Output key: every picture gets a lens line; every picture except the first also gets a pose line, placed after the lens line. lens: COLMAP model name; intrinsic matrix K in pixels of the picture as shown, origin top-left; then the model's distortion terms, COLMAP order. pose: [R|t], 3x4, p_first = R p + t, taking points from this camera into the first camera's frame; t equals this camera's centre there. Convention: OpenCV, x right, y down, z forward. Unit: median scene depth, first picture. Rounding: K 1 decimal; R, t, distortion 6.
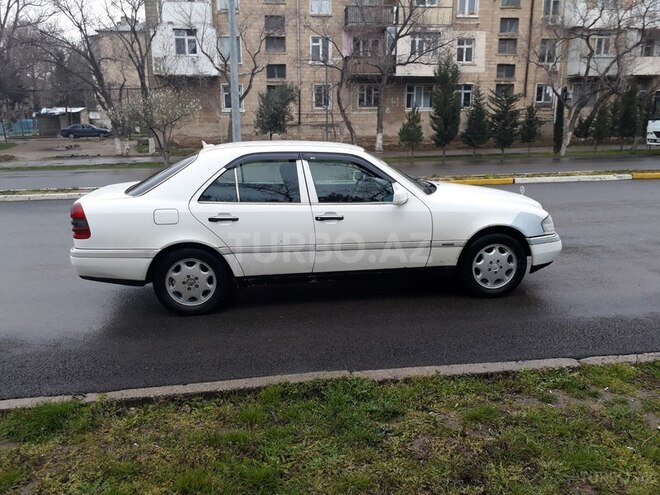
lens RADIAL K [[543.1, 0, 325.8], [0, 543.1, 249.0], [0, 0, 1]] dist [-0.007191, 0.000604]
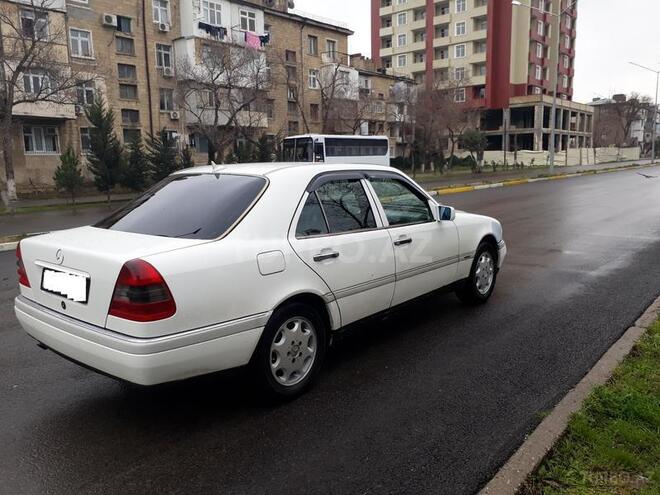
lens RADIAL K [[536.1, 0, 332.0], [0, 536.1, 248.1], [0, 0, 1]] dist [0.014132, -0.028870]
pose [[0.730689, -0.109732, 0.673834, -0.247012], [0.167382, 0.985669, -0.020991, -0.017703], [-0.661874, 0.128126, 0.738584, 0.157654]]
